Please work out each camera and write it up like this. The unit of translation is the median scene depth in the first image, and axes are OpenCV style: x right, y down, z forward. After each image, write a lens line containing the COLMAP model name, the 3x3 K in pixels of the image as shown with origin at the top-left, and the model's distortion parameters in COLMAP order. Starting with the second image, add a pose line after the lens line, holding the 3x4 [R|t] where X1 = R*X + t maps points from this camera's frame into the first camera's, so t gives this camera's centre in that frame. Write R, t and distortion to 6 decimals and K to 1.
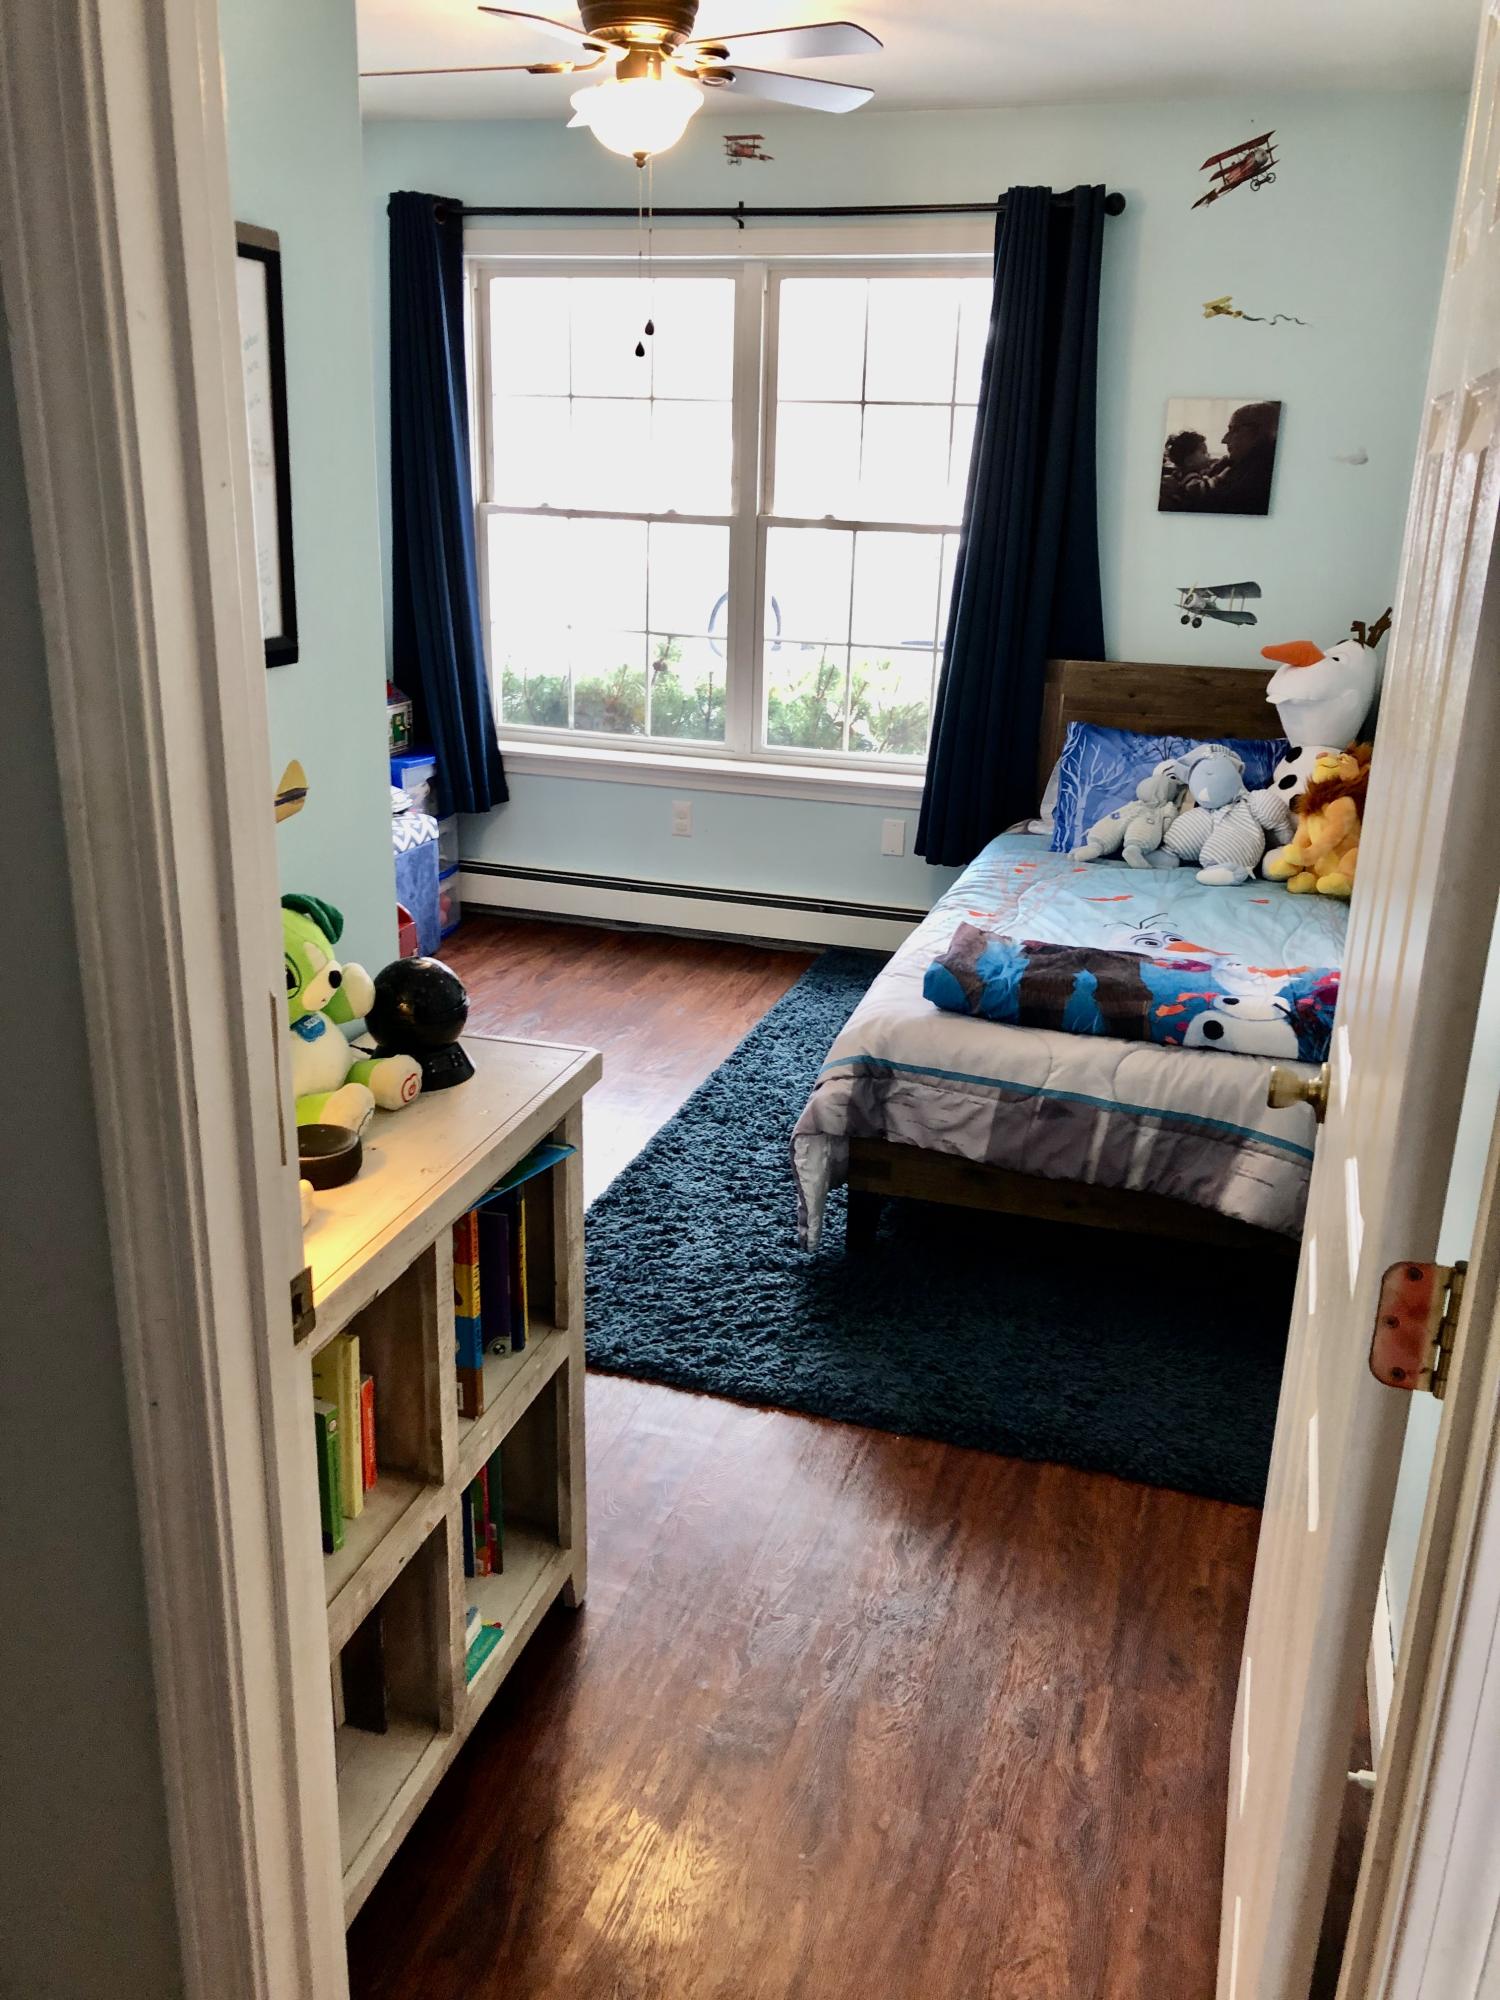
lens RADIAL K [[1613.6, 0, 756.9], [0, 1613.6, 1000.9], [0, 0, 1]] dist [0.040205, -0.057021]
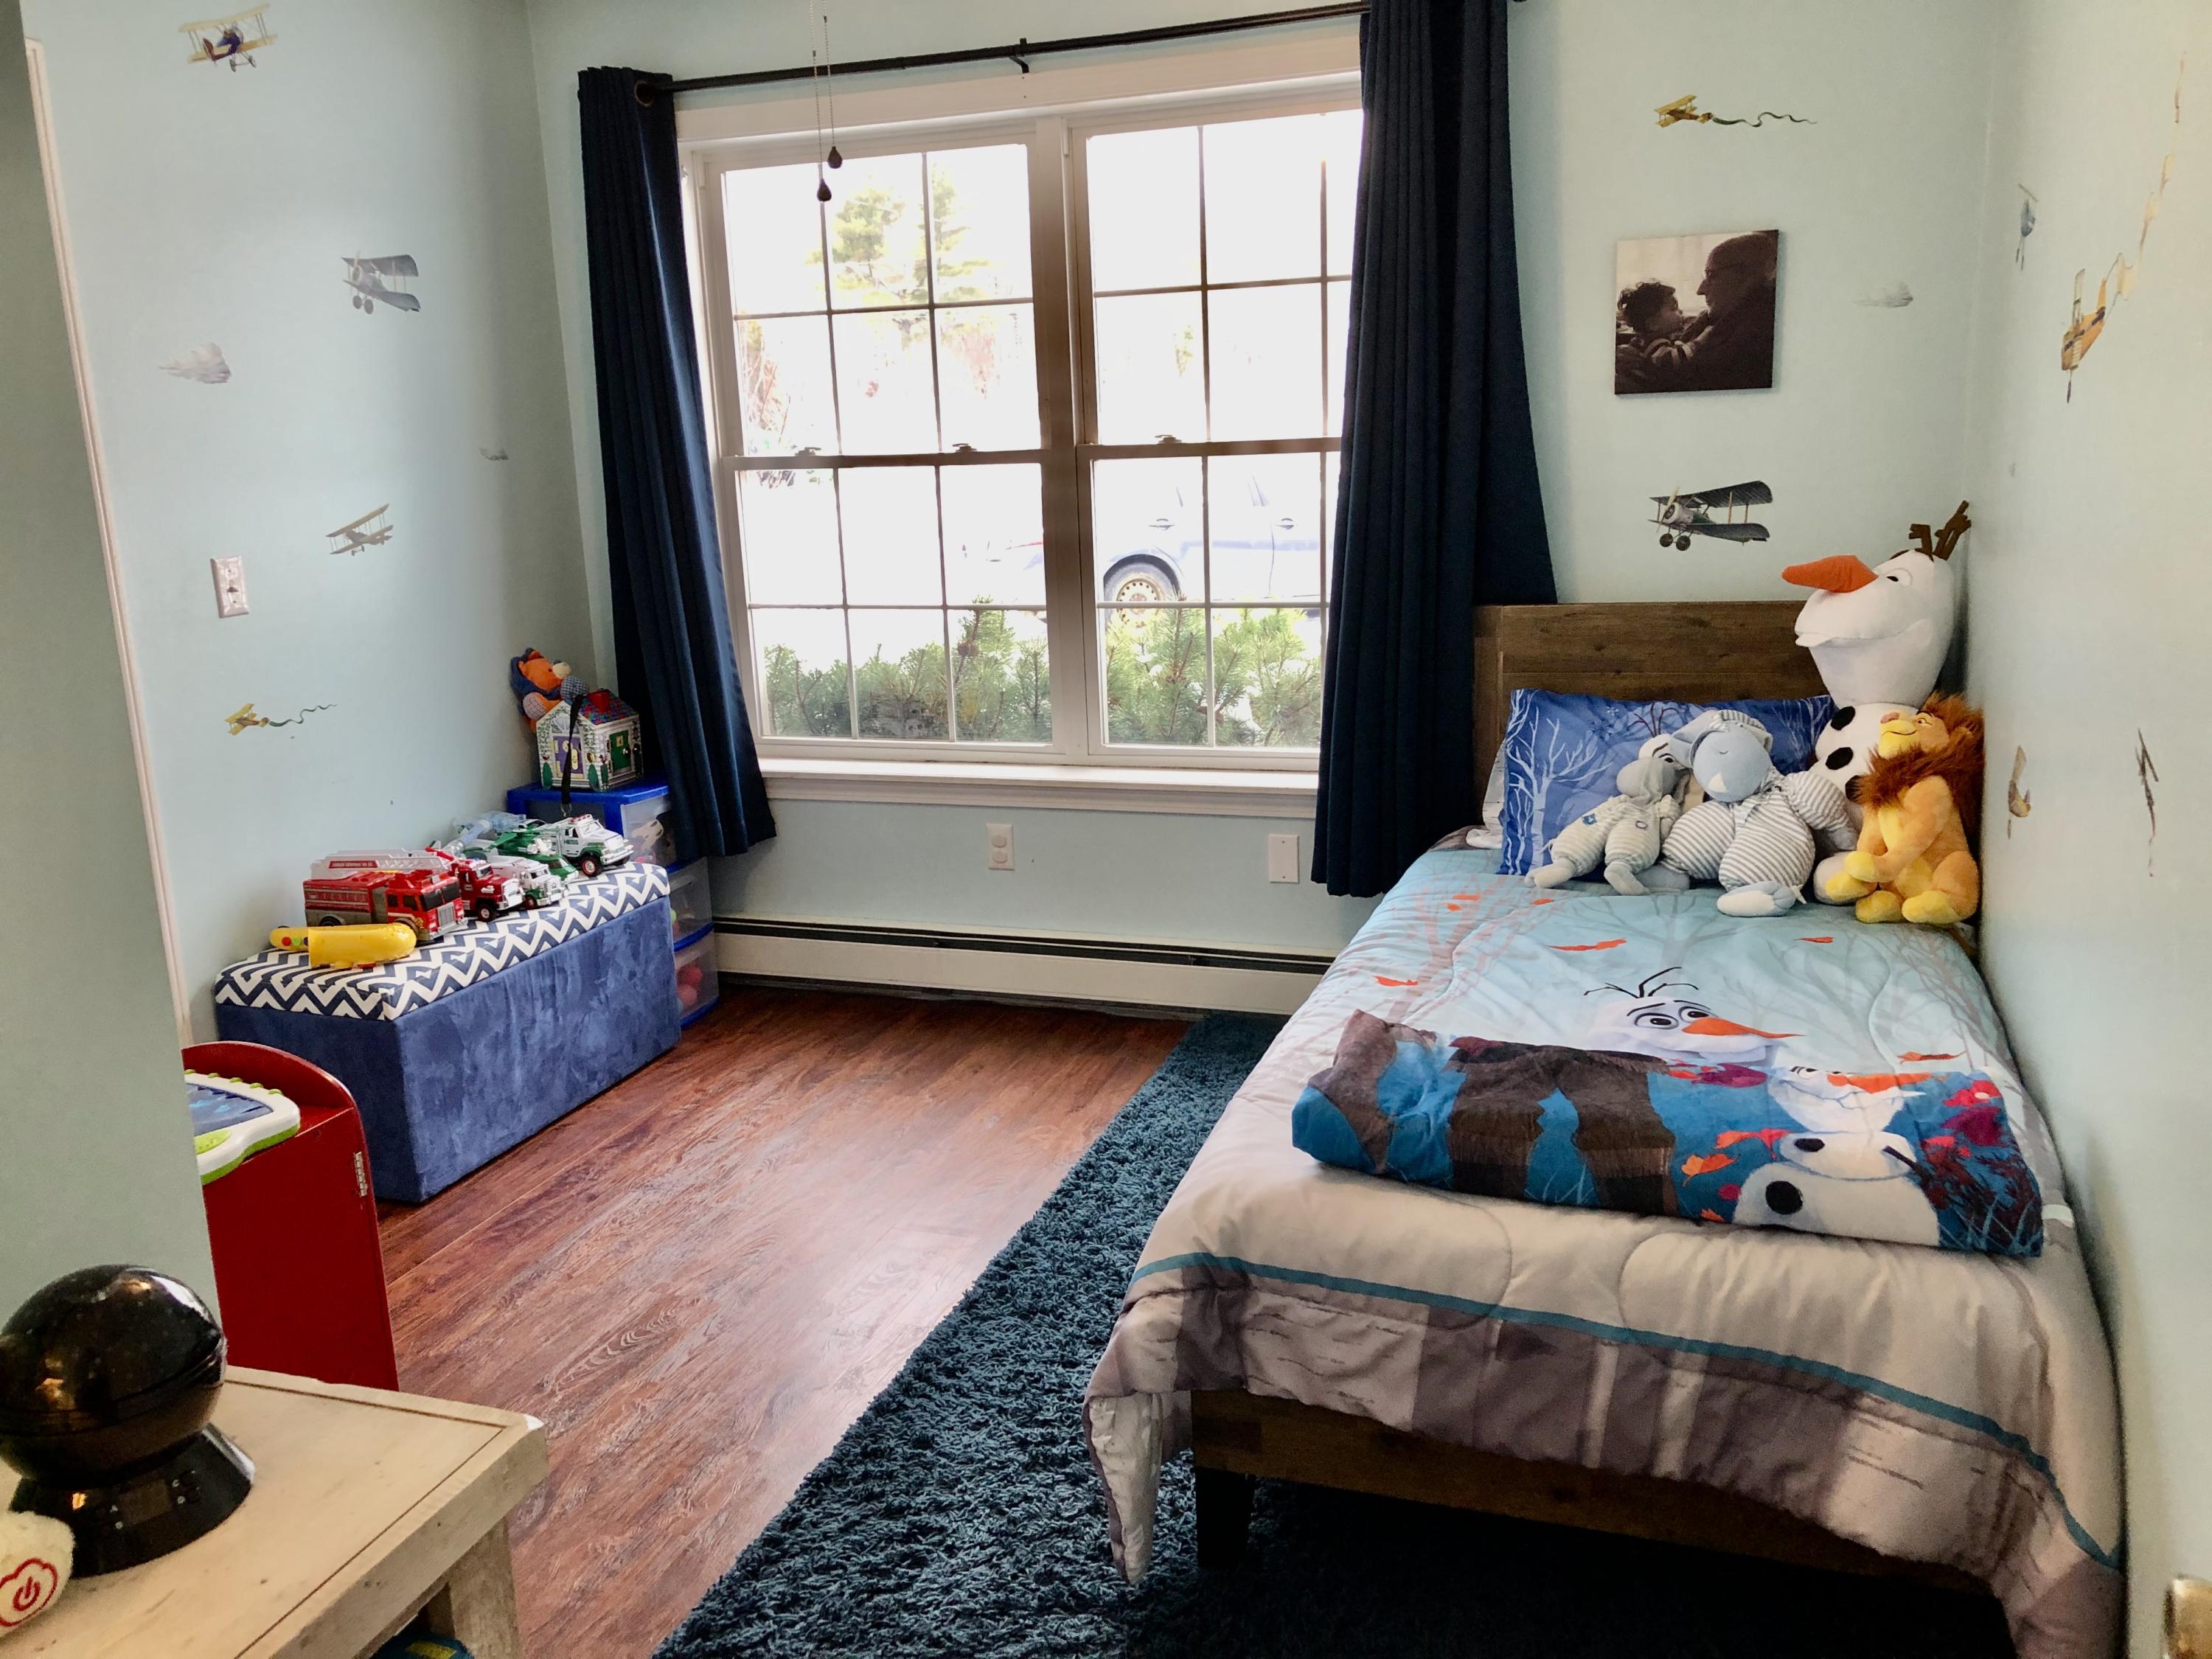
lens RADIAL K [[1784.7, 0, 1090.2], [0, 1784.7, 830.2], [0, 0, 1]] dist [0.040205, -0.057021]
pose [[0.996740, -0.055815, -0.058262, 0.052212], [0.049563, 0.993370, -0.103732, -0.040396], [0.063665, 0.100506, 0.992897, 0.221333]]
